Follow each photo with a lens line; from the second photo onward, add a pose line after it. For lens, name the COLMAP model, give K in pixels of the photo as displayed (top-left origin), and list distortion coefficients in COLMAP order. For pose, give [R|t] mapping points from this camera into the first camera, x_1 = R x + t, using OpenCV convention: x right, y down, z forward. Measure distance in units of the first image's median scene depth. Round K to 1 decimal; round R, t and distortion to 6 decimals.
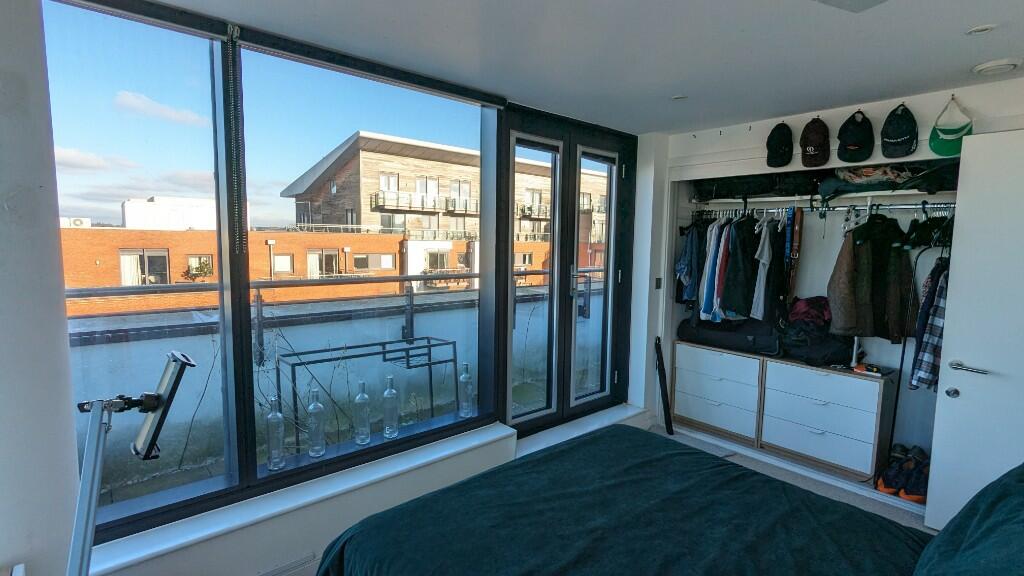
lens RADIAL K [[483.8, 0, 516.7], [0, 483.8, 284.4], [0, 0, 1]] dist [-0.002169, 0.002432]
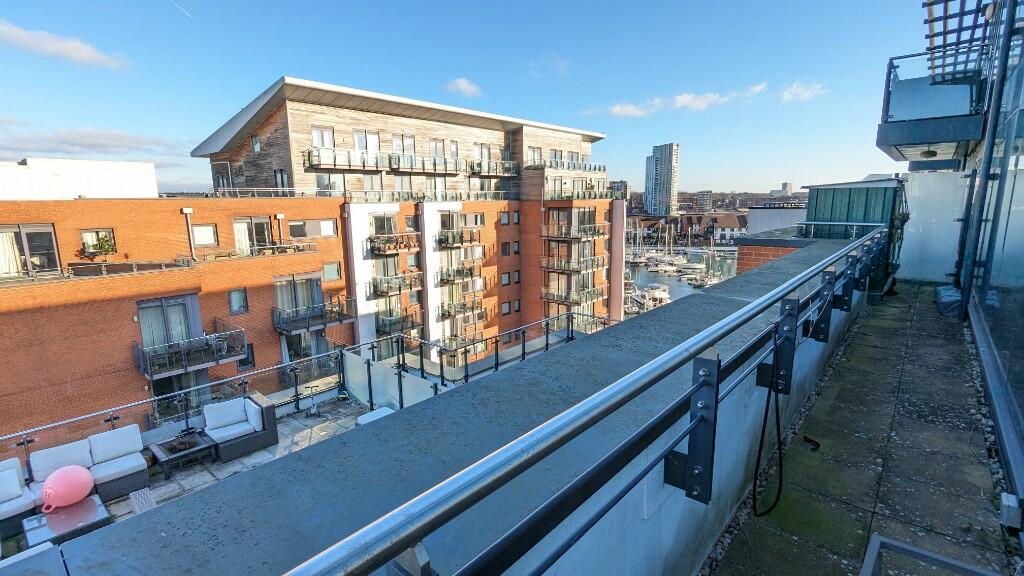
lens RADIAL K [[483.8, 0, 512.7], [0, 483.8, 282.6], [0, 0, 1]] dist [-0.002169, 0.002432]
pose [[0.990894, -0.049543, 0.125198, -0.043351], [0.038994, 0.995587, 0.085352, -0.009647], [-0.128874, -0.079693, 0.988454, 0.061868]]
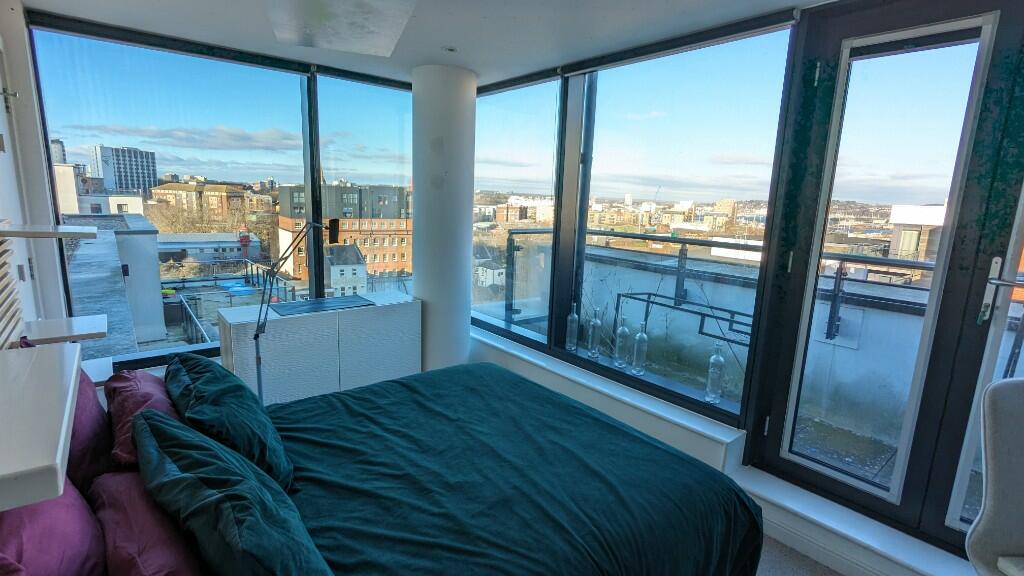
lens RADIAL K [[483.8, 0, 515.3], [0, 483.8, 292.5], [0, 0, 1]] dist [-0.002169, 0.002432]
pose [[-0.048706, 0.177681, -0.982882, 1.141452], [-0.119047, 0.976003, 0.182337, -0.069835], [0.991693, 0.125890, -0.026385, 0.951222]]
